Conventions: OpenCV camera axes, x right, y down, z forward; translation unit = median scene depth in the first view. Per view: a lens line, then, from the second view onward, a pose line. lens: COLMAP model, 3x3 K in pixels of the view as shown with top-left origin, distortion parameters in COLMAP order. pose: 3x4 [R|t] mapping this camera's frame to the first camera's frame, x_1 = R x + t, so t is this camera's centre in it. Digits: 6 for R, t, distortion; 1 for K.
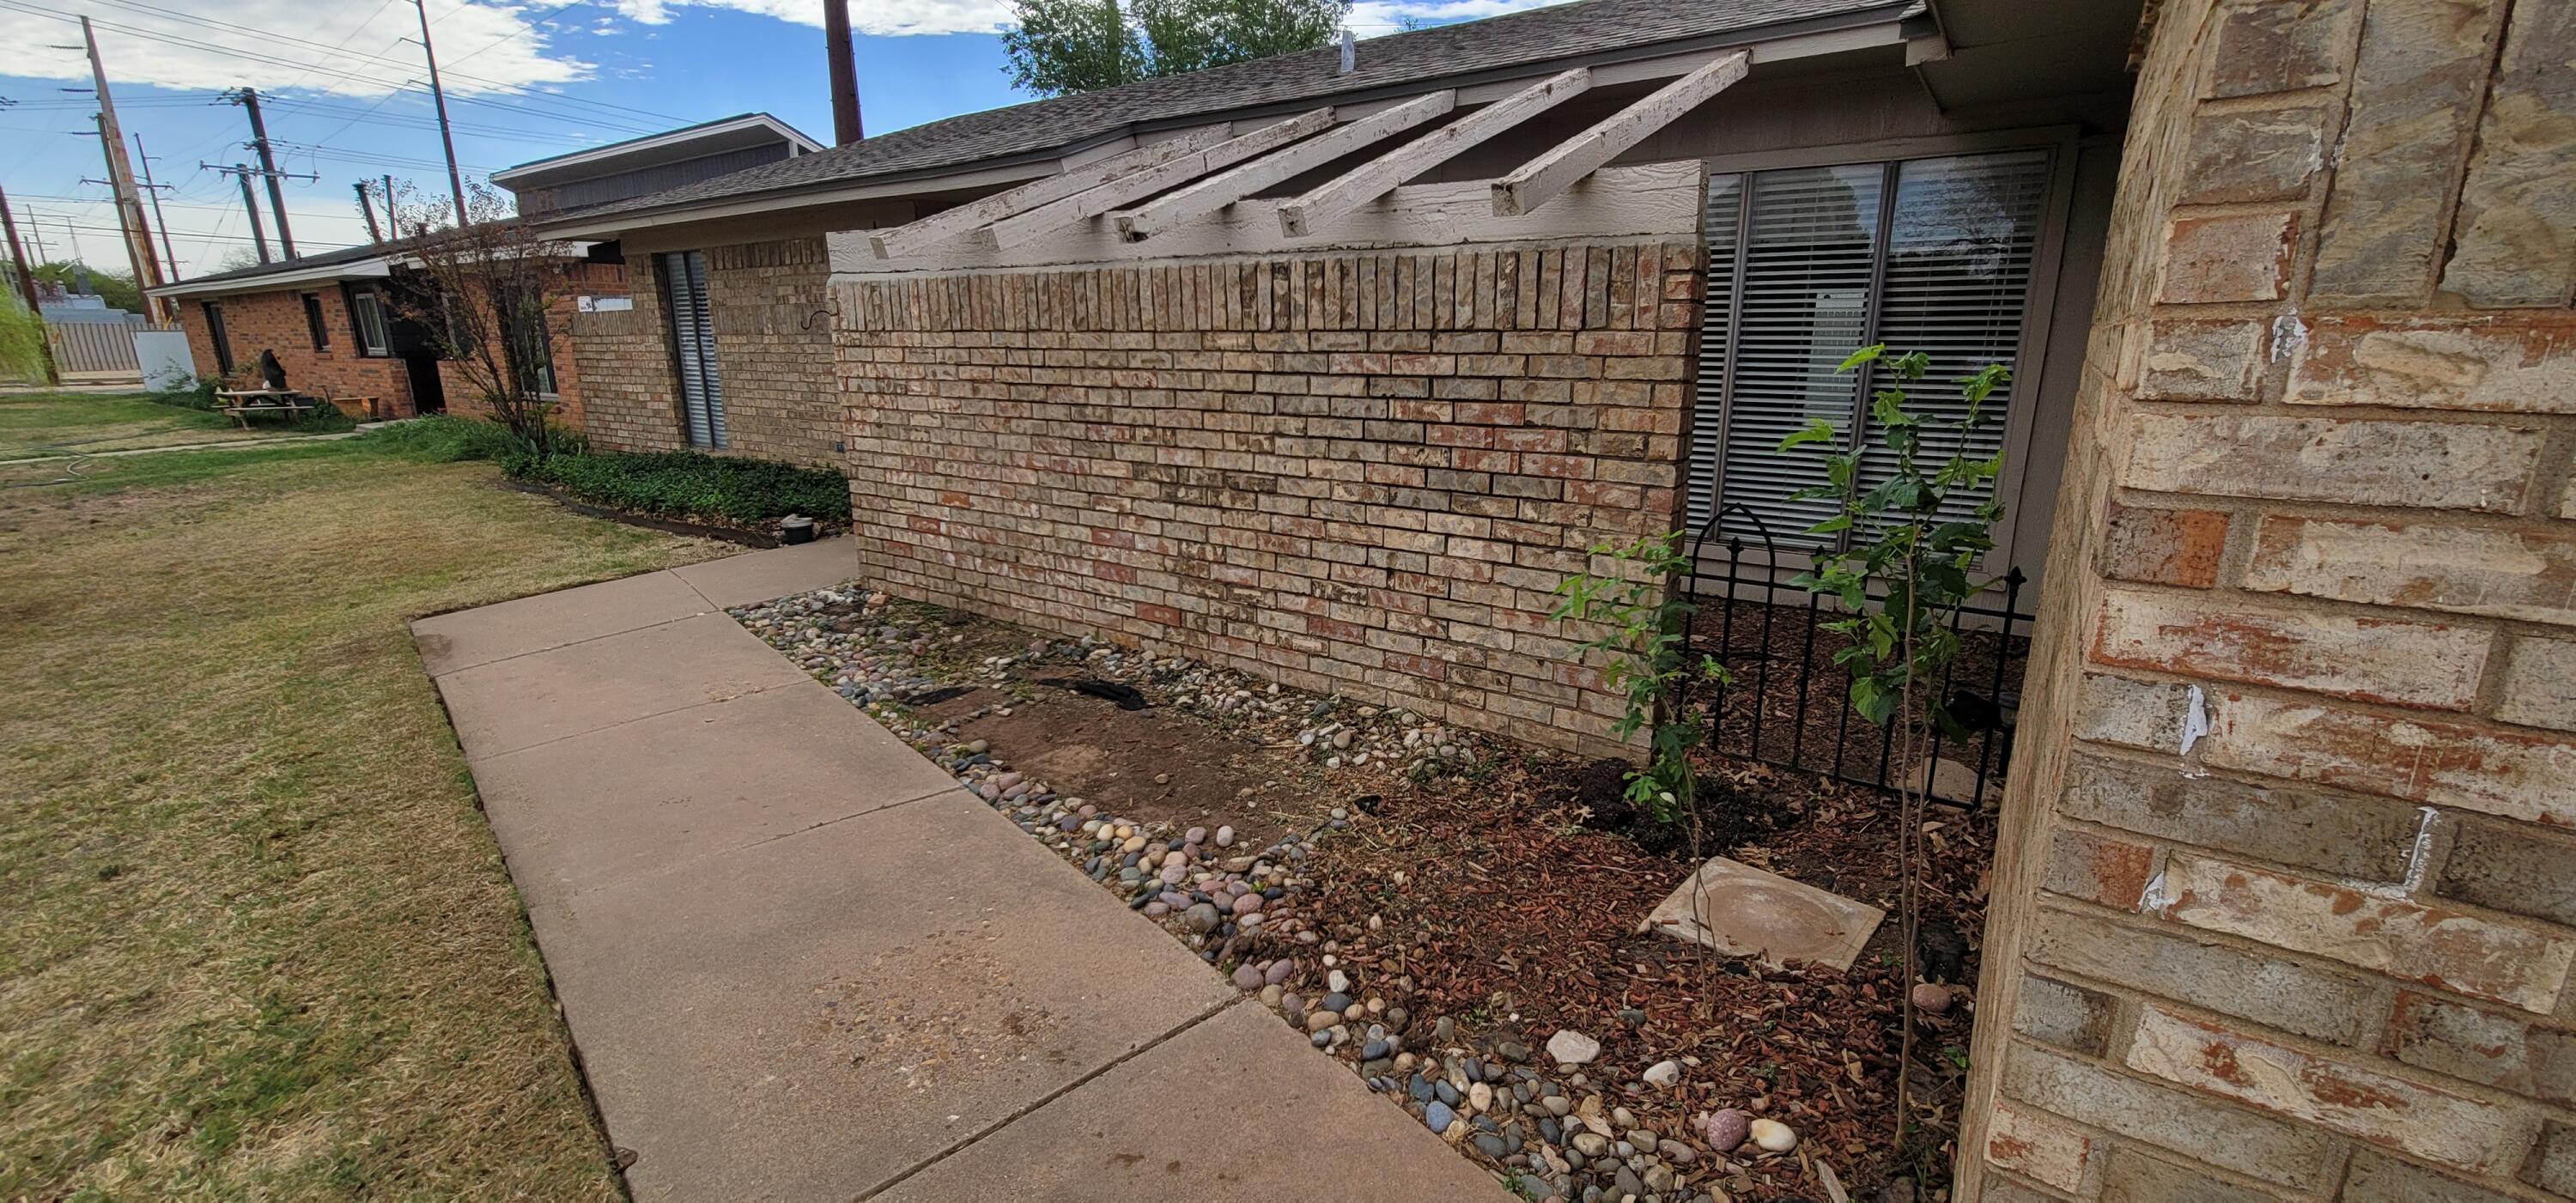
lens RADIAL K [[1048.0, 0, 1301.7], [0, 1048.0, 613.0], [0, 0, 1]] dist [-0.004033, 0.000411]
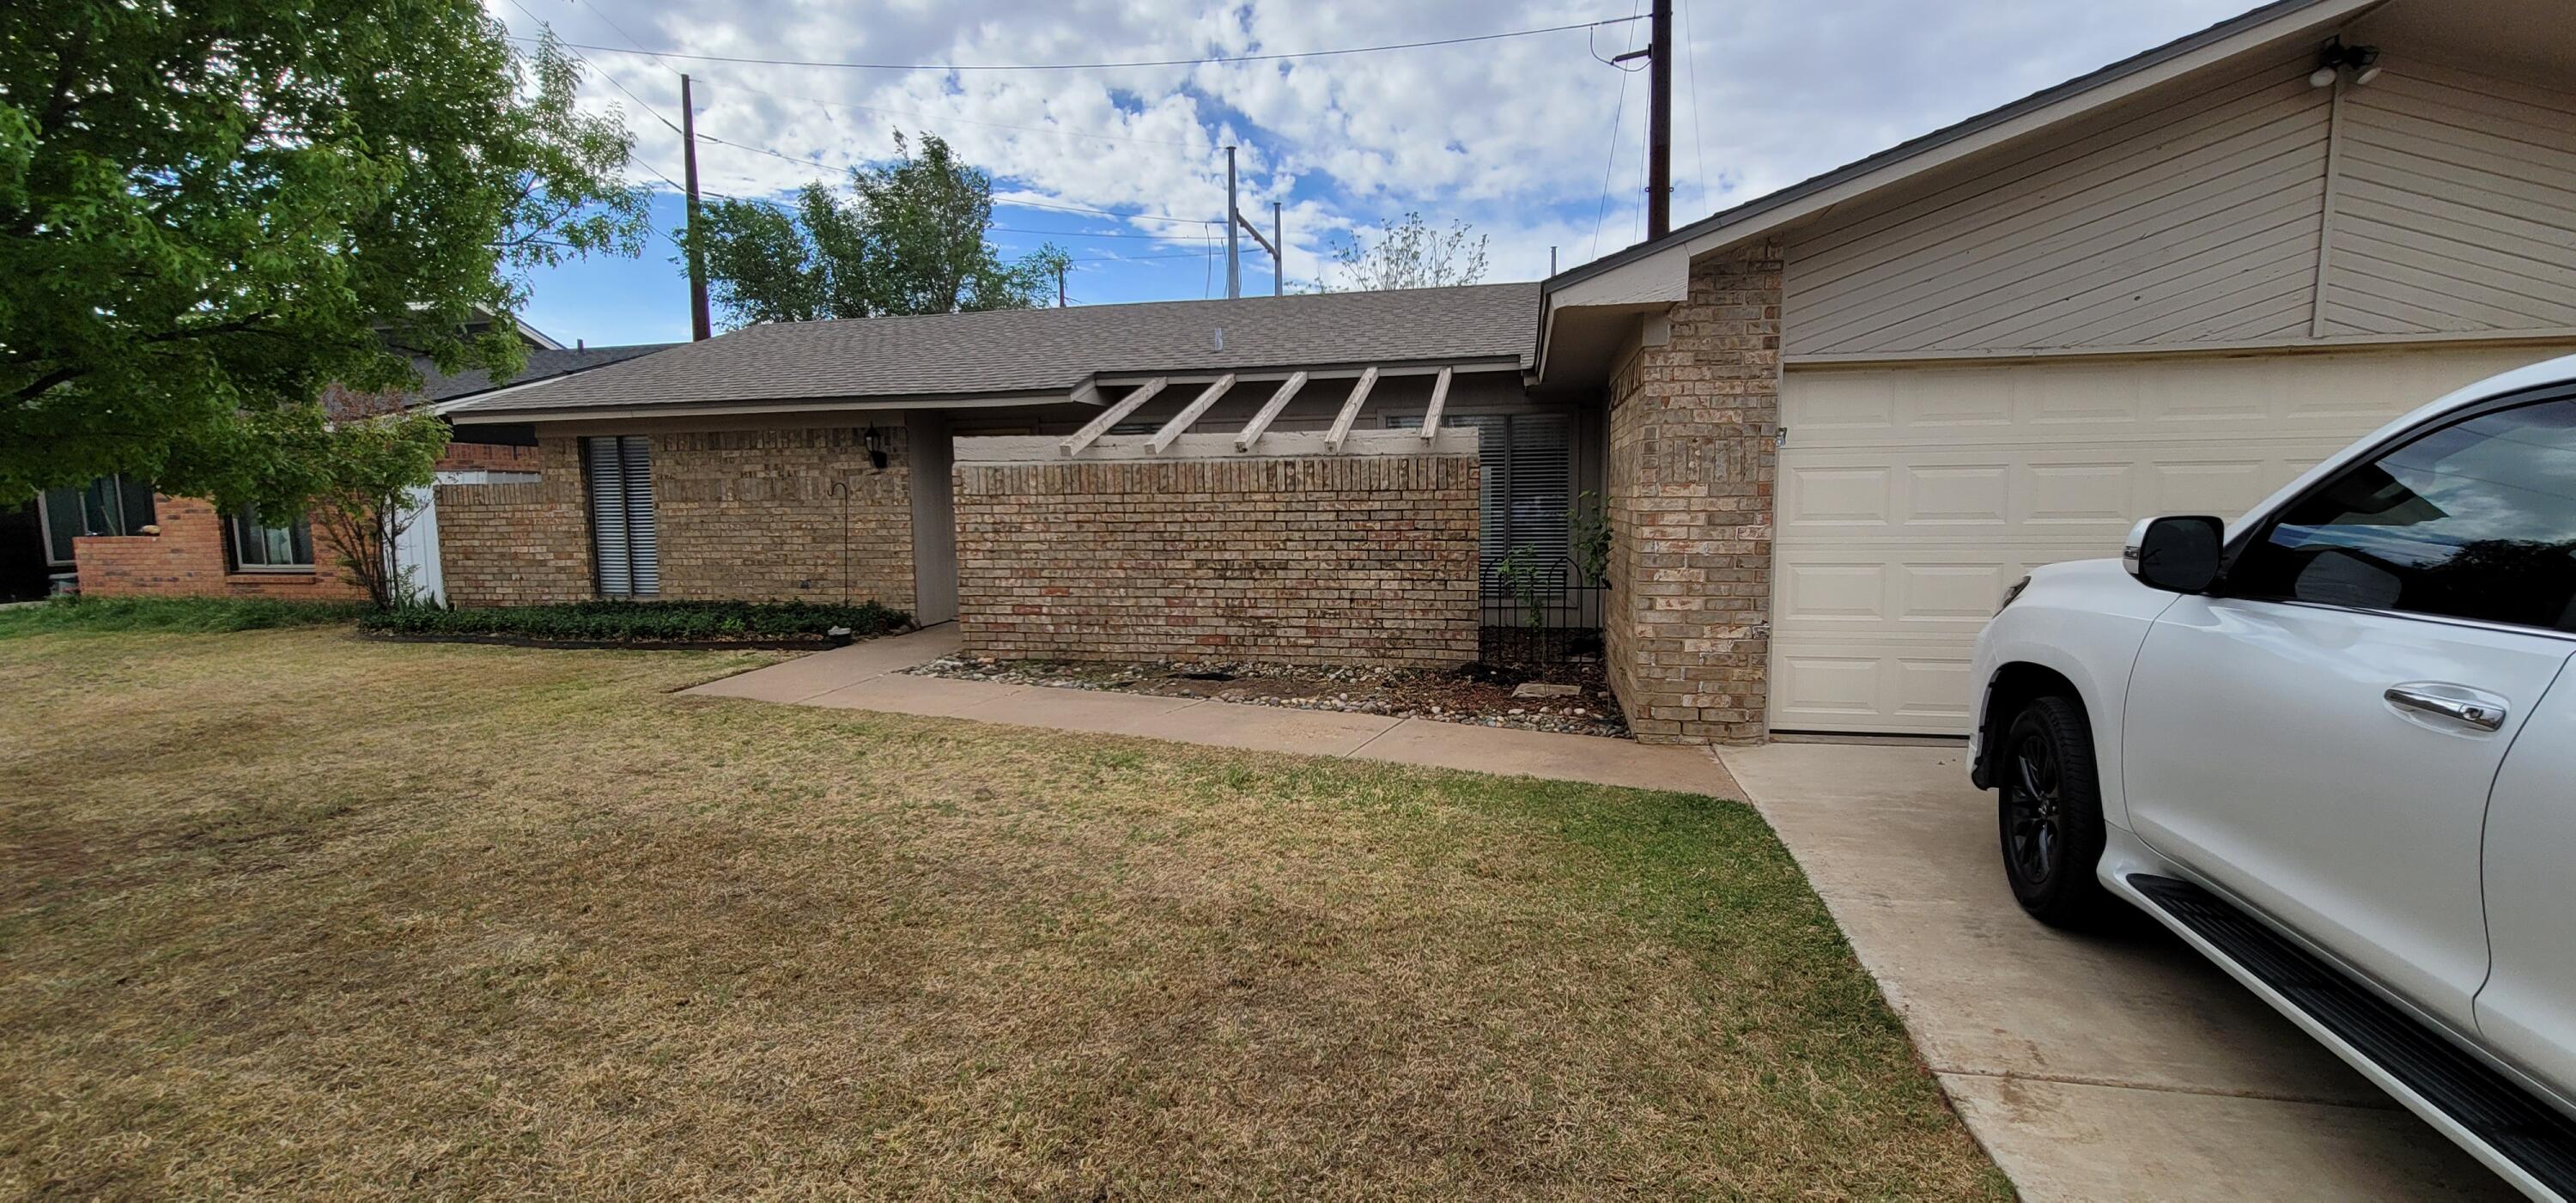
lens RADIAL K [[1048.0, 0, 1301.7], [0, 1048.0, 613.0], [0, 0, 1]] dist [-0.004033, 0.000411]
pose [[0.919923, -0.053386, 0.388448, -0.788992], [0.111749, 0.985298, -0.129229, 0.236030], [-0.375838, 0.162289, 0.912364, -0.856701]]
